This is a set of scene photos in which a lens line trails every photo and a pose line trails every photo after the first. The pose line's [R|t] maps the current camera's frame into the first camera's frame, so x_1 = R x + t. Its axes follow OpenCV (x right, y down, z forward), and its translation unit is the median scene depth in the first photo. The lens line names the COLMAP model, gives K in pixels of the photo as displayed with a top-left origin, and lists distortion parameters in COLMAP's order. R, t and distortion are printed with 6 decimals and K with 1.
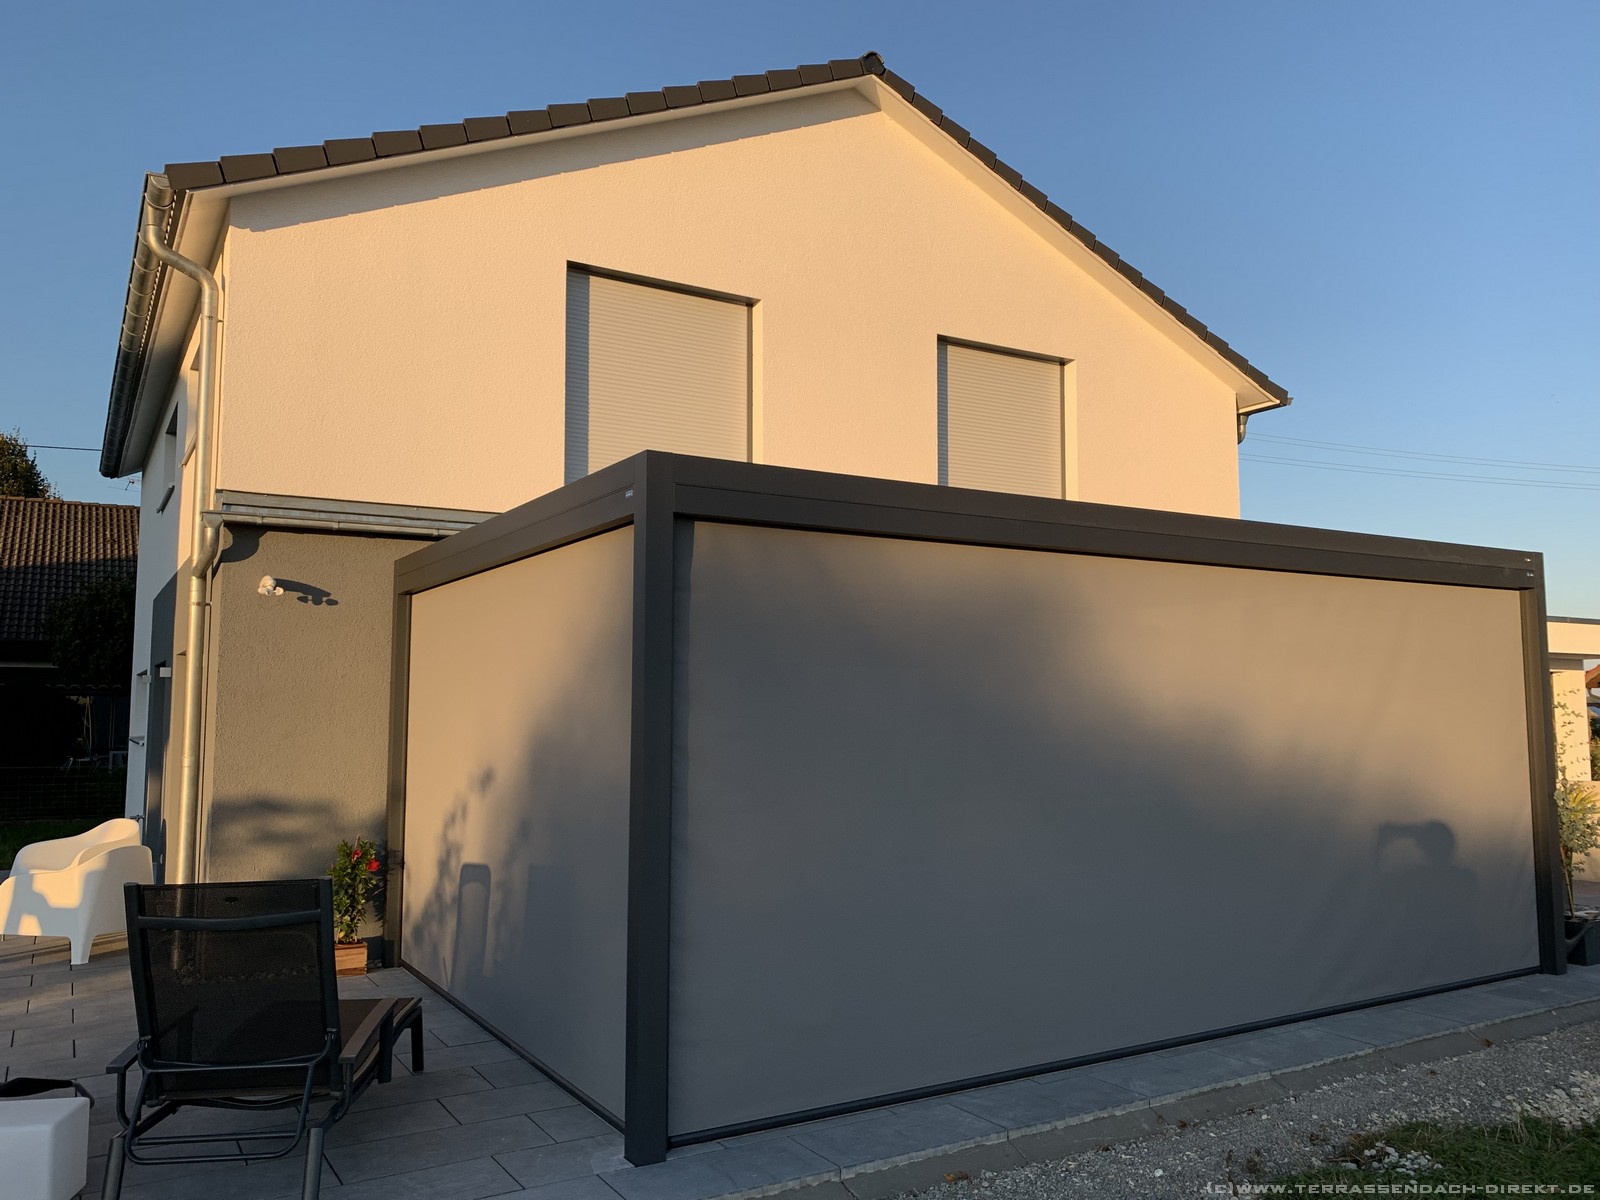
lens RADIAL K [[1225.0, 0, 798.5], [0, 1225.0, 600.1], [0, 0, 1]] dist [0.016101, -0.024658]
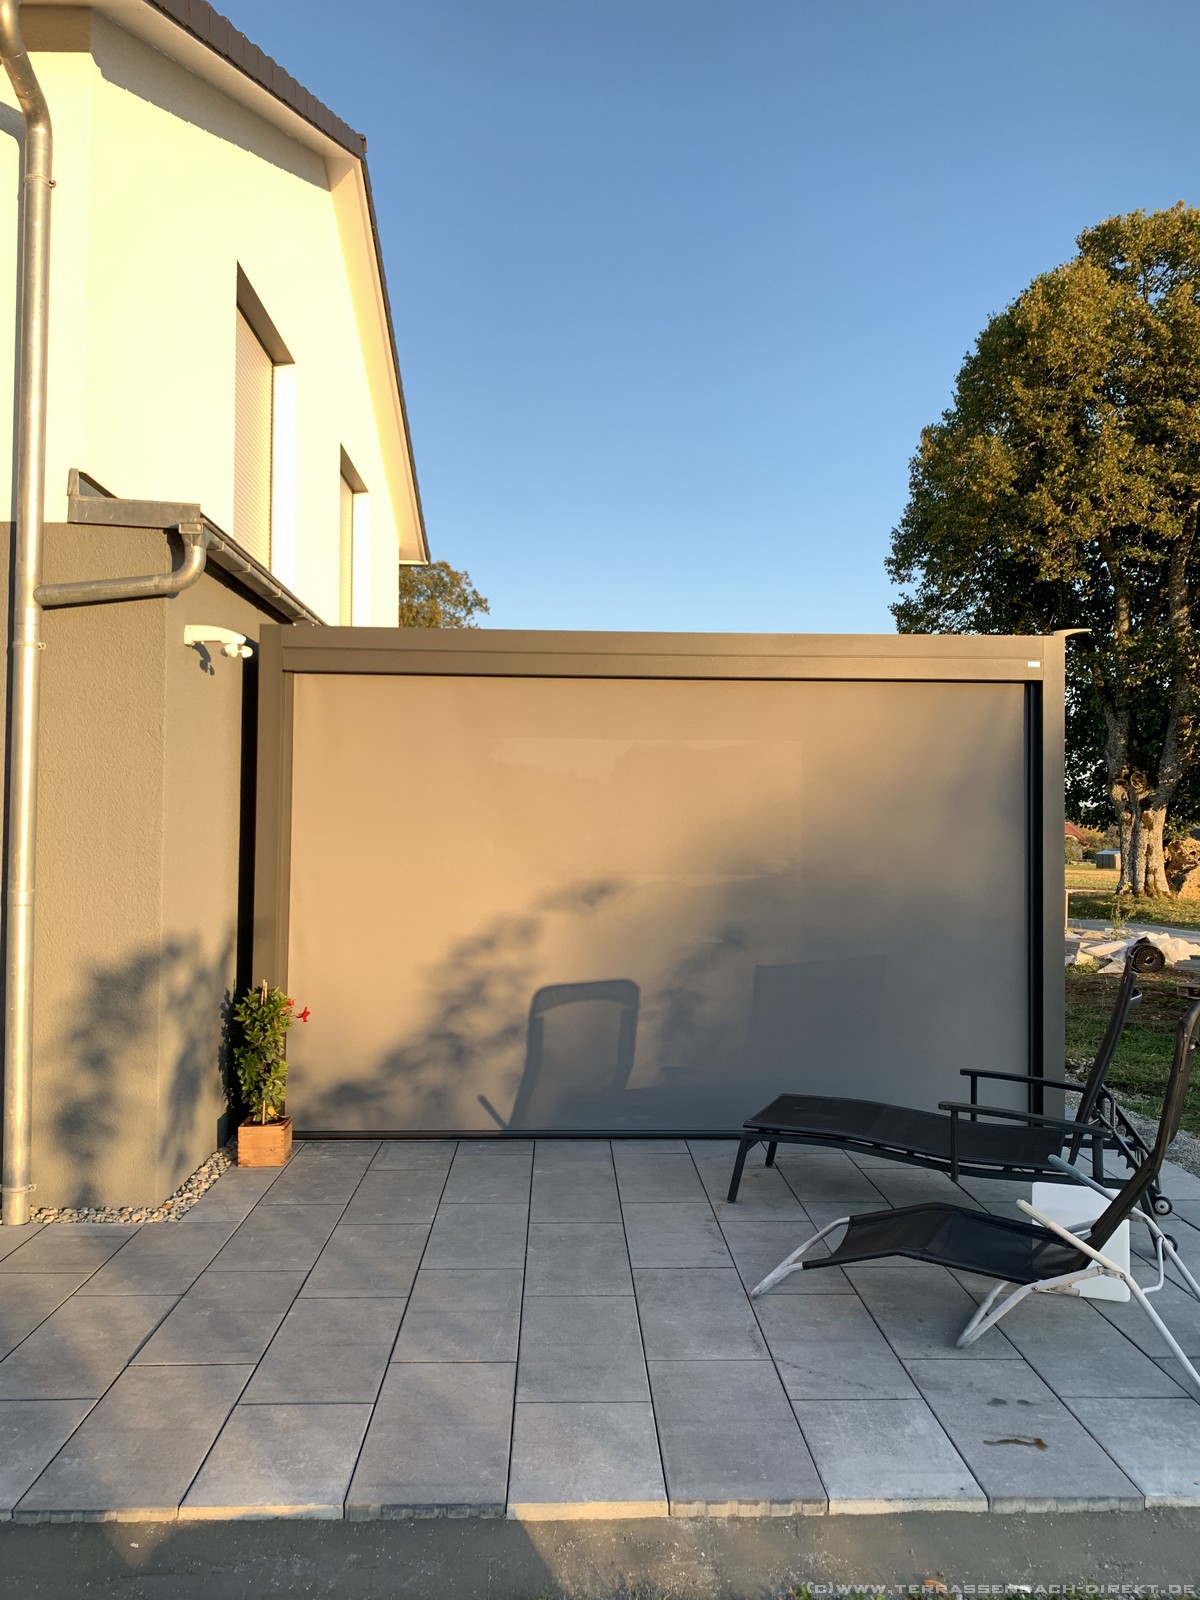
lens RADIAL K [[1225.0, 0, 613.7], [0, 1225.0, 804.3], [0, 0, 1]] dist [0.016101, -0.024658]
pose [[0.465098, 0.025892, 0.884880, -1.025627], [-0.087848, 0.995988, 0.017030, 0.055466], [-0.880889, -0.085656, 0.465507, 0.517838]]
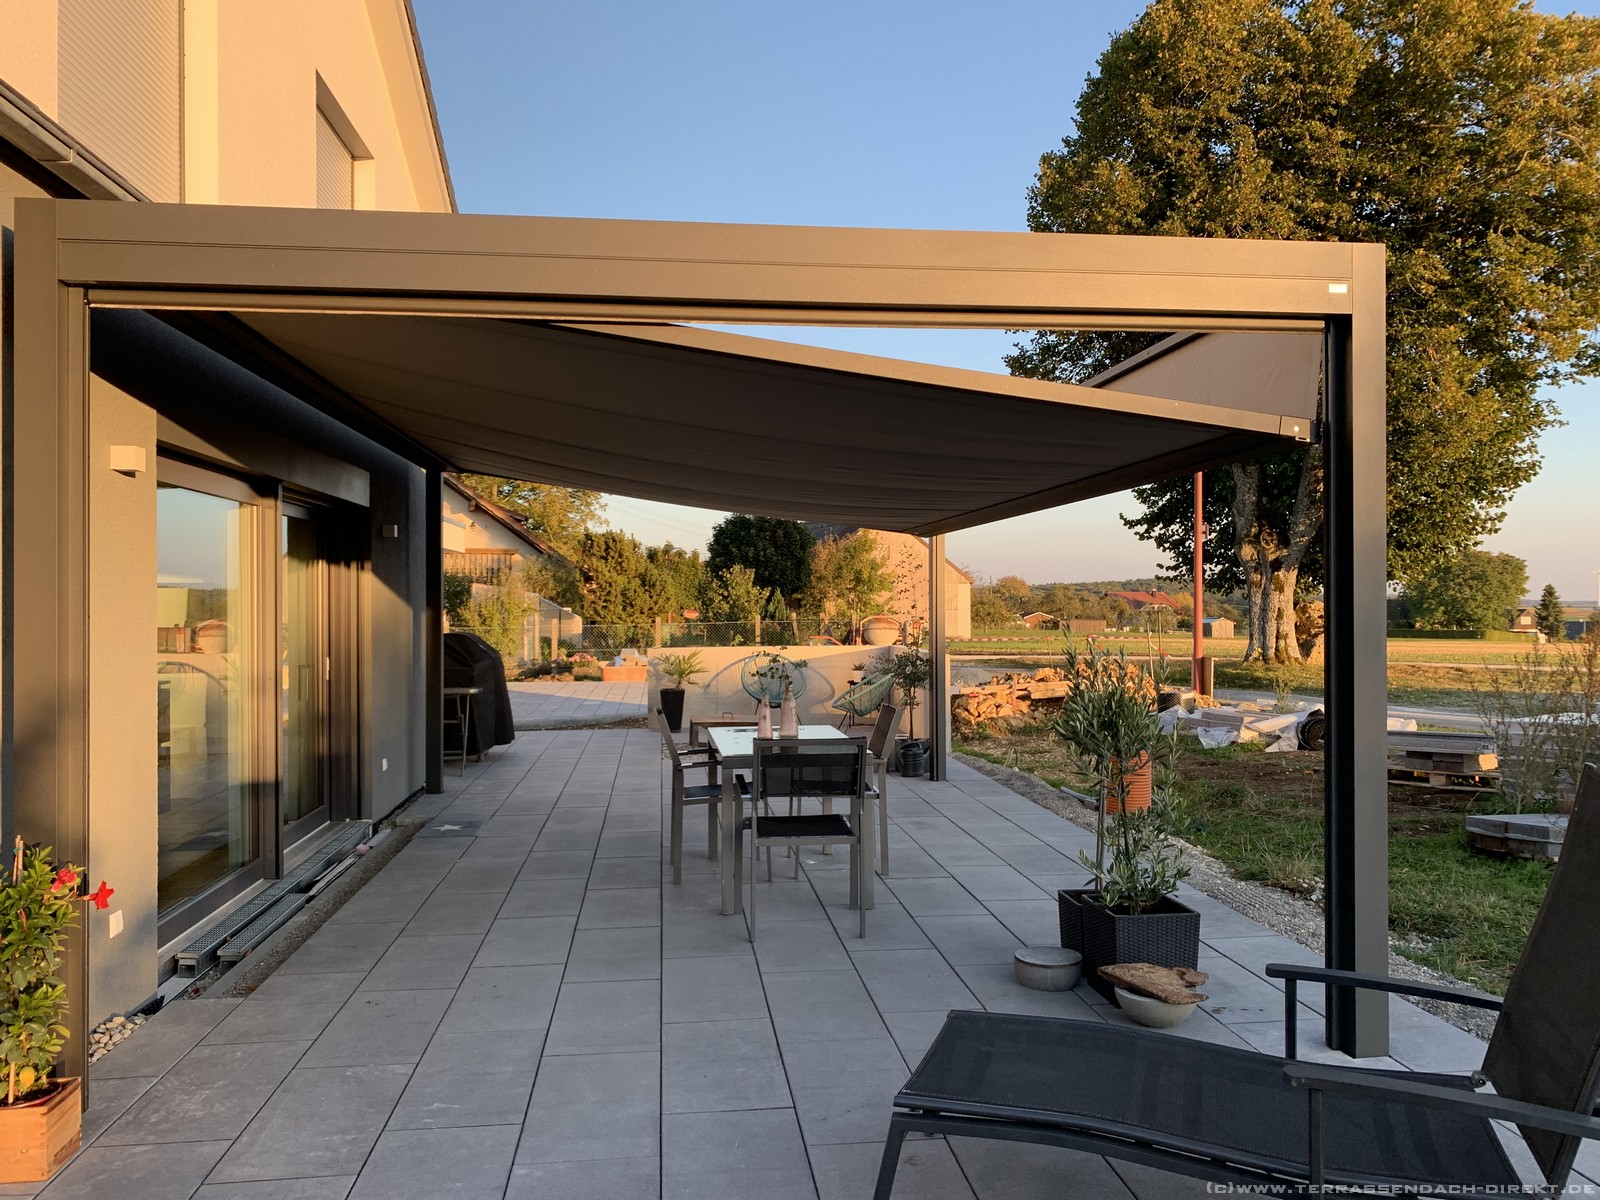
lens RADIAL K [[1225.0, 0, 800.9], [0, 1225.0, 603.4], [0, 0, 1]] dist [0.016101, -0.024658]
pose [[0.403577, 0.003148, 0.914940, -0.699402], [-0.077593, 0.996509, 0.030798, 0.085894], [-0.911650, -0.083422, 0.402412, 0.659745]]
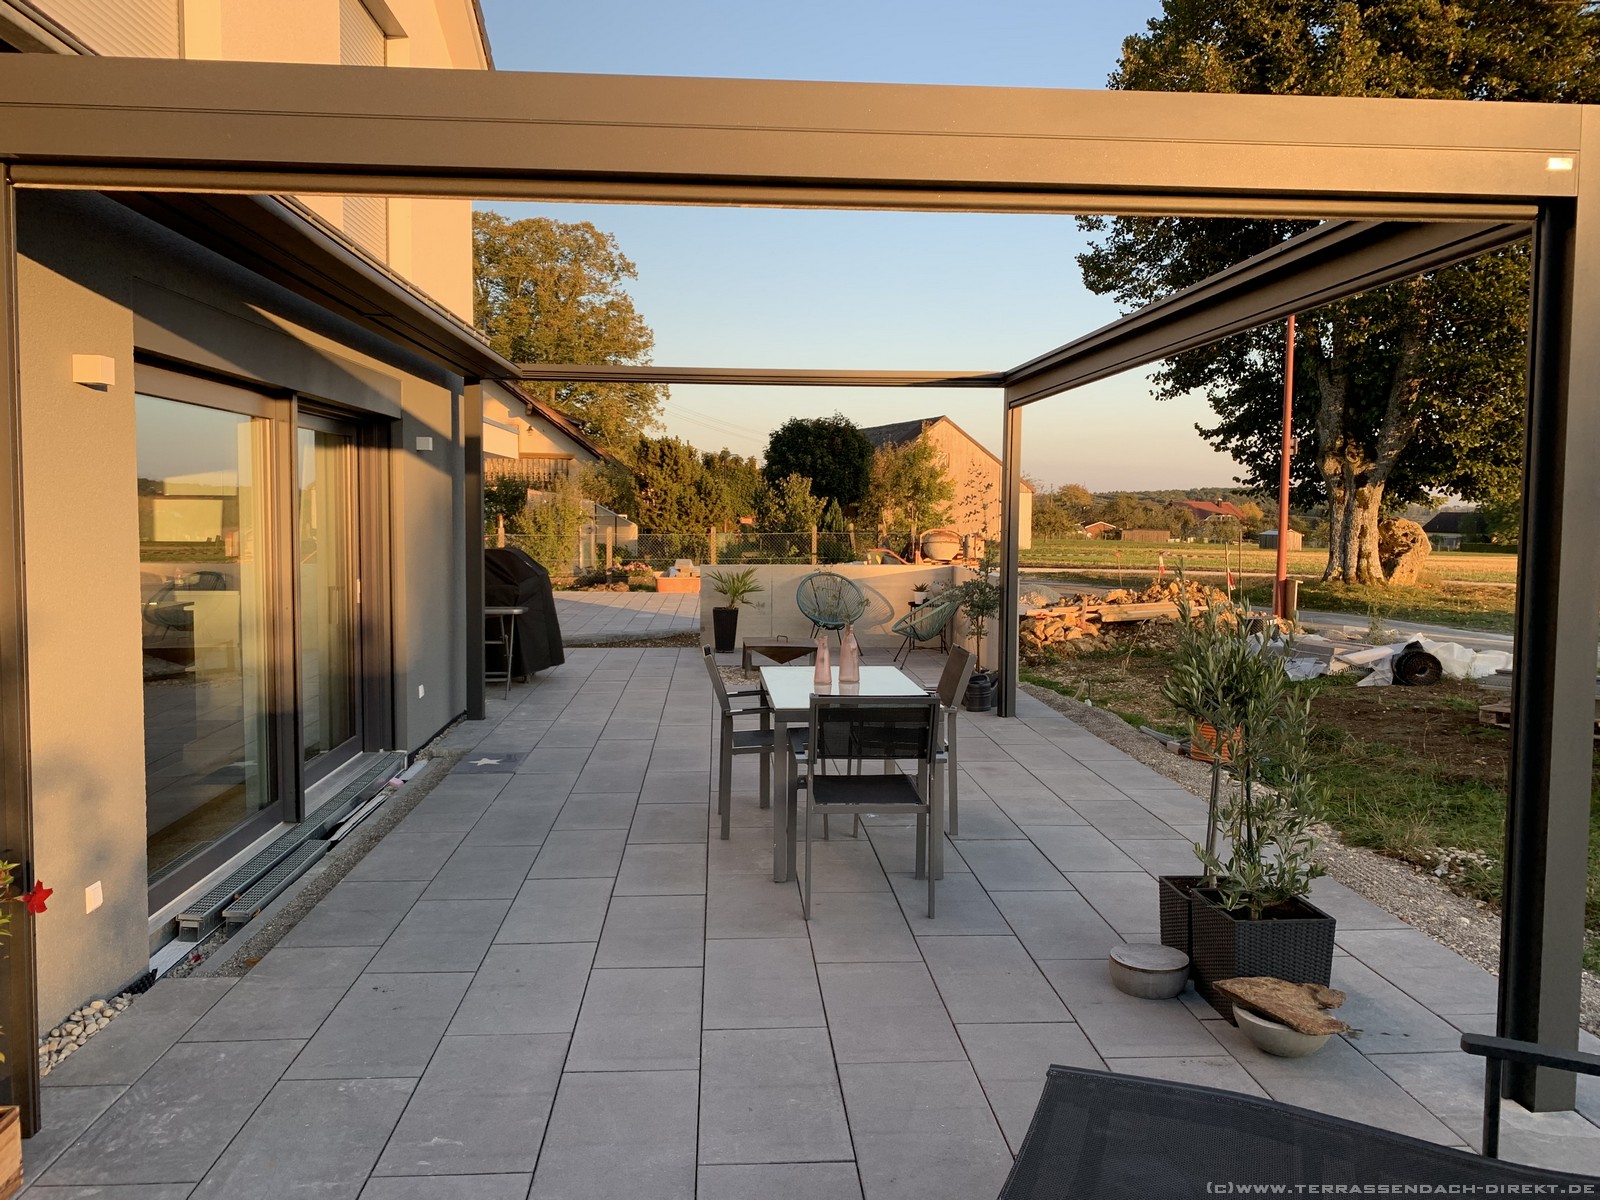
lens RADIAL K [[1225.0, 0, 795.5], [0, 1225.0, 588.3], [0, 0, 1]] dist [0.016101, -0.024658]
pose [[0.449509, -0.049611, 0.891897, -0.613653], [-0.087407, 0.991222, 0.099189, 0.072754], [-0.888989, -0.122544, 0.441227, 0.704529]]
